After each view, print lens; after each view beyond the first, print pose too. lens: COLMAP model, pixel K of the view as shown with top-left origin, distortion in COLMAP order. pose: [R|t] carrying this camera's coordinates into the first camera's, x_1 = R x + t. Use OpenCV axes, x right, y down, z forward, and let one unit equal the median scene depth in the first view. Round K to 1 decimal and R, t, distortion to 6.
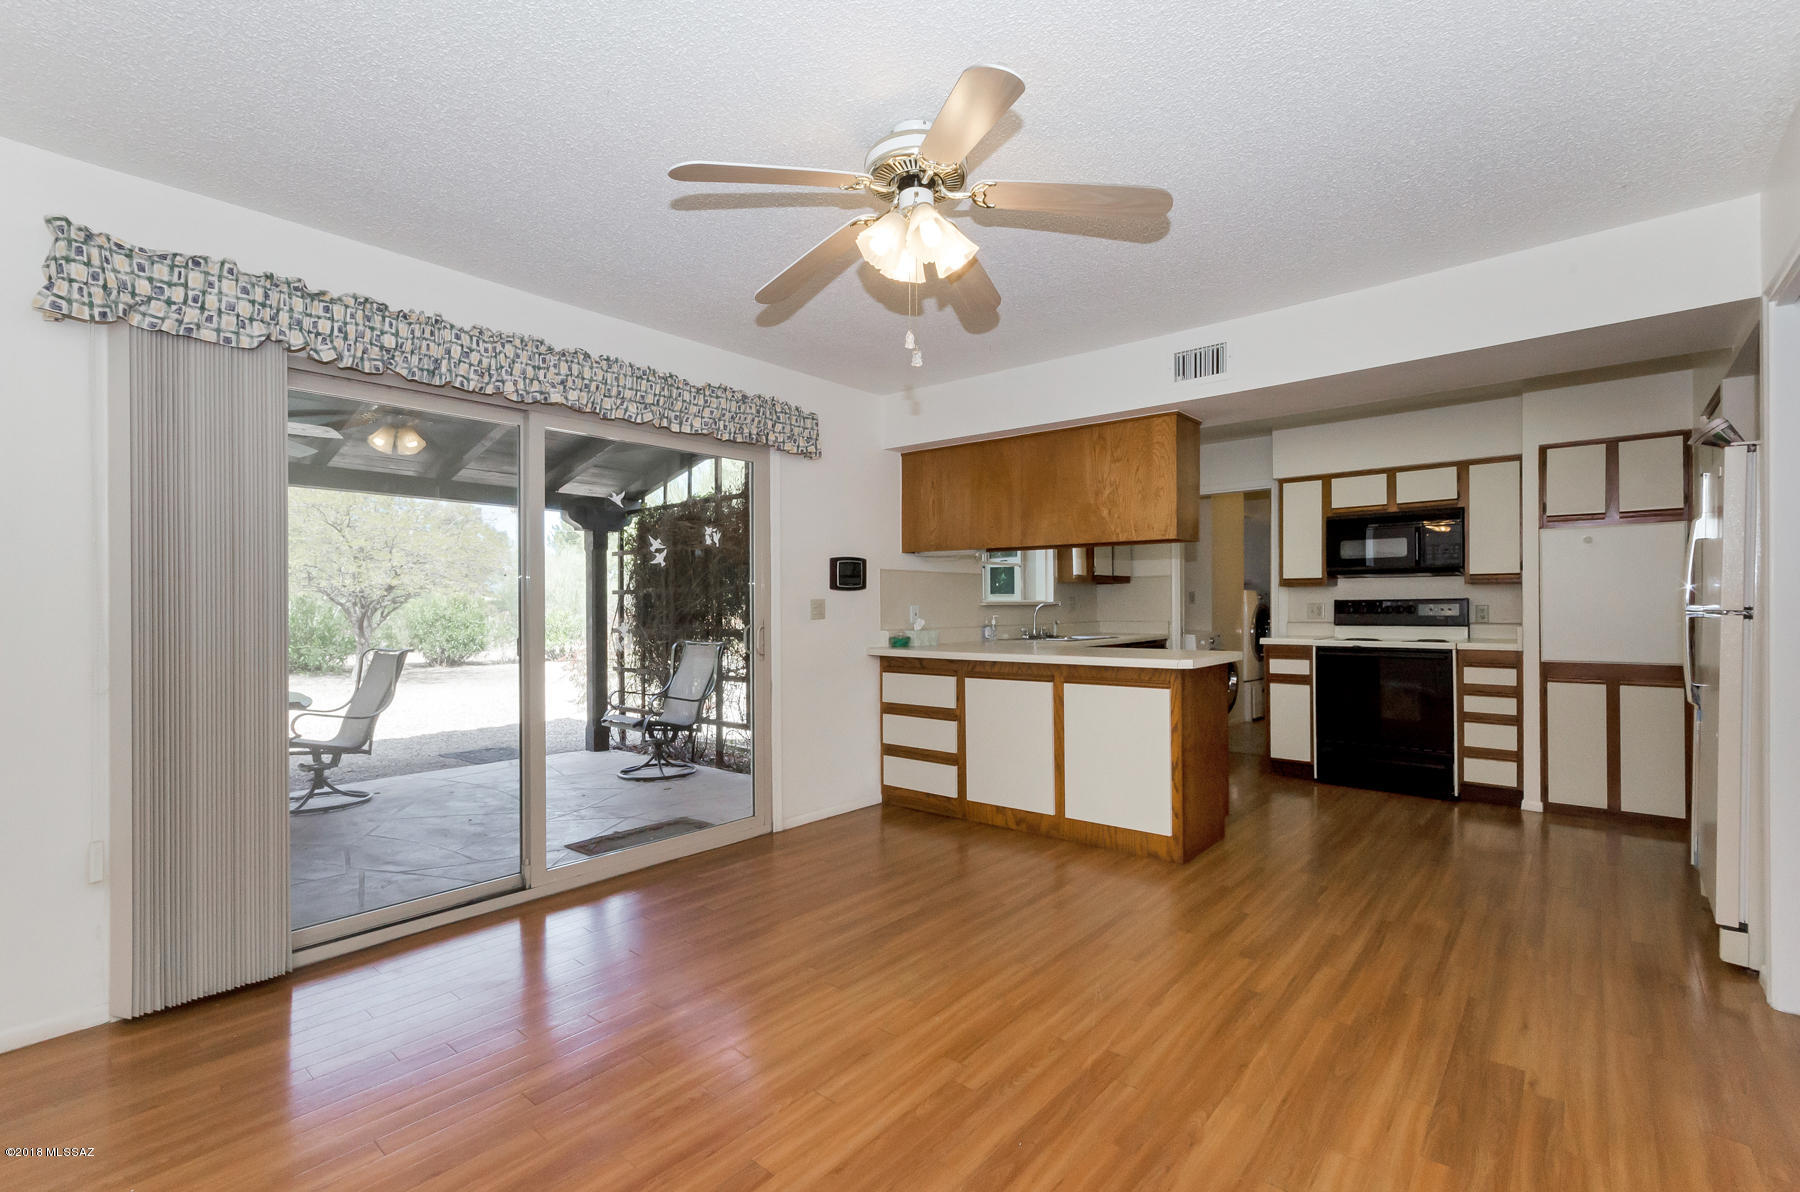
lens RADIAL K [[790.9, 0, 901.3], [0, 790.9, 602.9], [0, 0, 1]] dist [-0.000525, -0.000518]
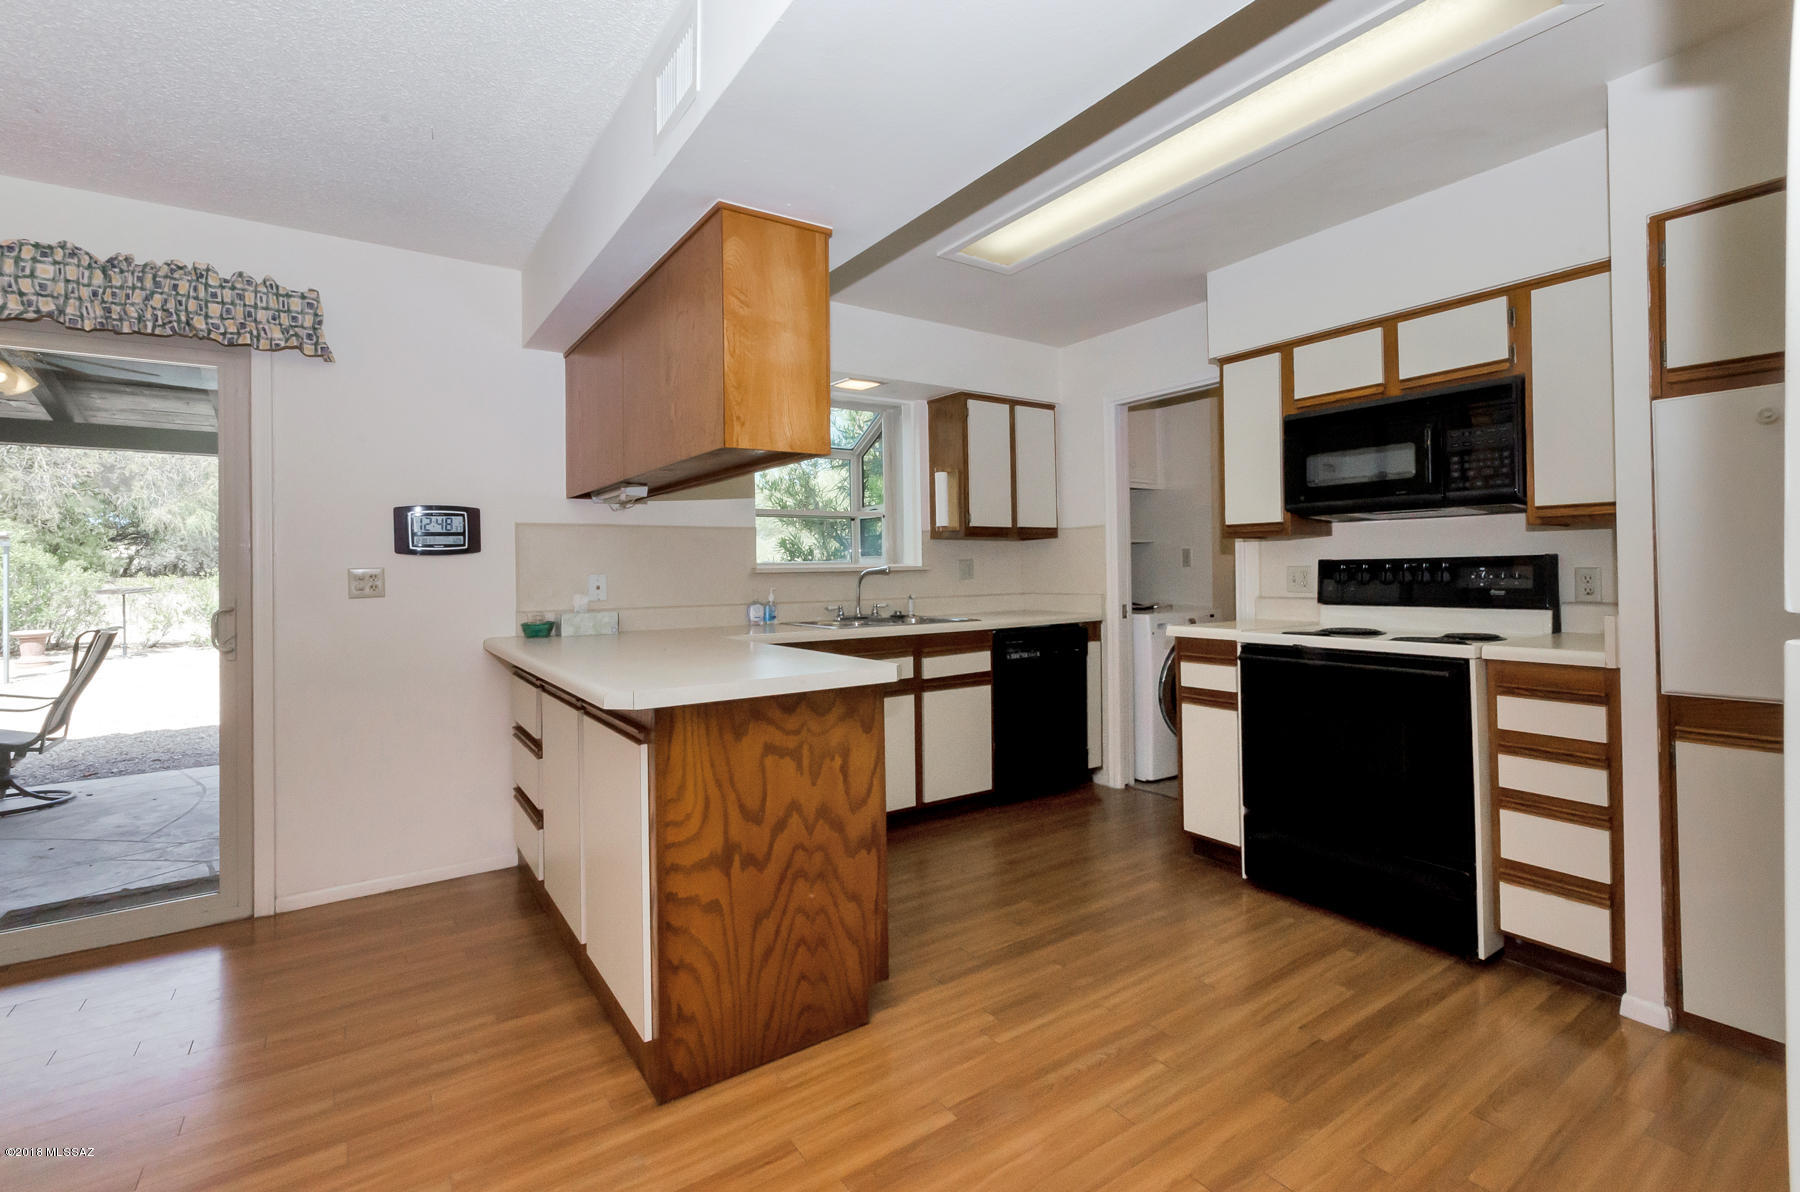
lens RADIAL K [[807.5, 0, 901.6], [0, 807.5, 560.1], [0, 0, 1]] dist [0.000609, -0.000701]
pose [[0.966692, -0.010574, -0.255724, 0.497864], [0.008875, 0.999930, -0.007799, -0.002045], [0.255789, 0.005270, 0.966718, 0.433873]]
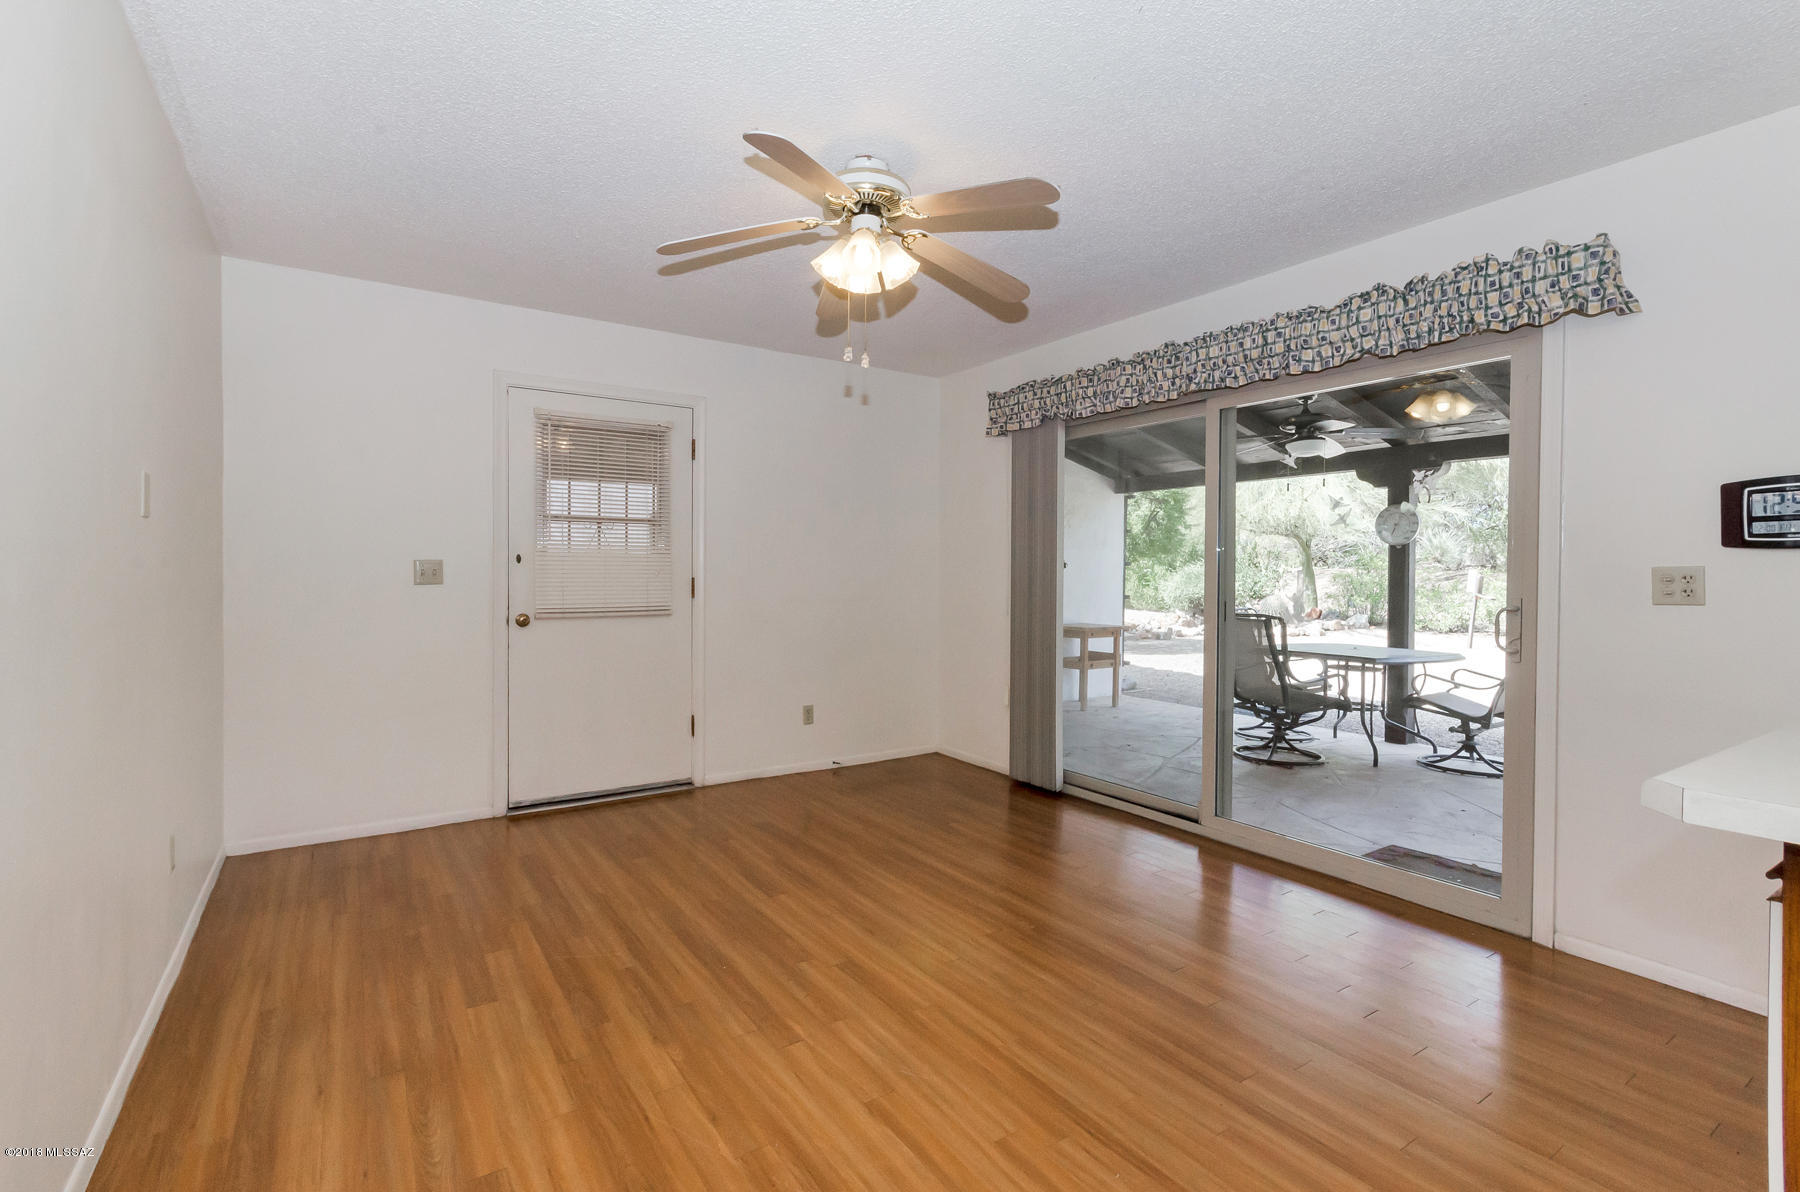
lens RADIAL K [[813.2, 0, 897.9], [0, 813.2, 583.3], [0, 0, 1]] dist [0.000978, -0.000005]
pose [[-0.261953, 0.015877, -0.964950, 0.532254], [-0.003795, 0.999840, 0.017481, -0.001231], [0.965073, 0.008241, -0.261851, 0.620925]]
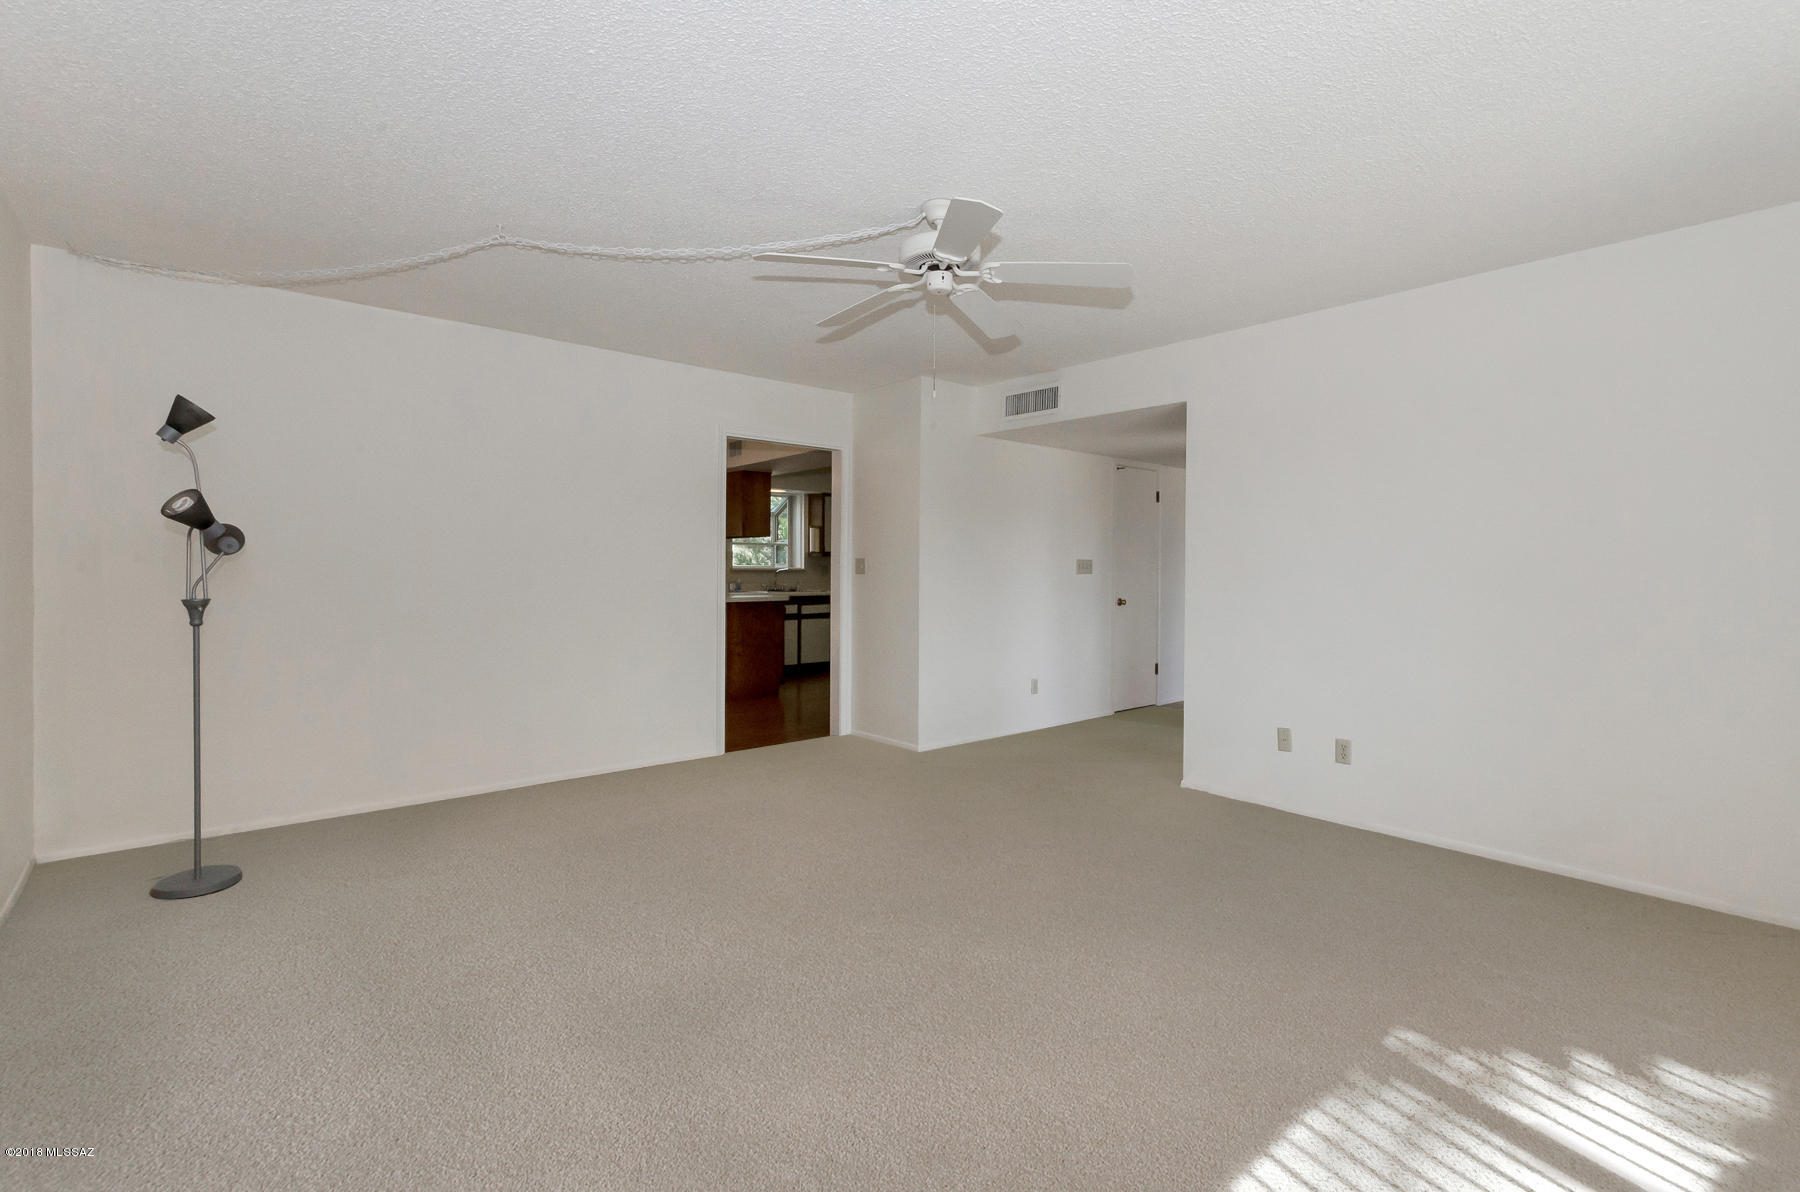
lens RADIAL K [[797.8, 0, 901.2], [0, 797.8, 606.4], [0, 0, 1]] dist [-0.000526, -0.000553]
pose [[0.990359, 0.020203, -0.137045, 0.819583], [-0.014630, 0.999029, 0.041553, 0.006784], [0.137751, -0.039147, 0.989693, -0.677945]]
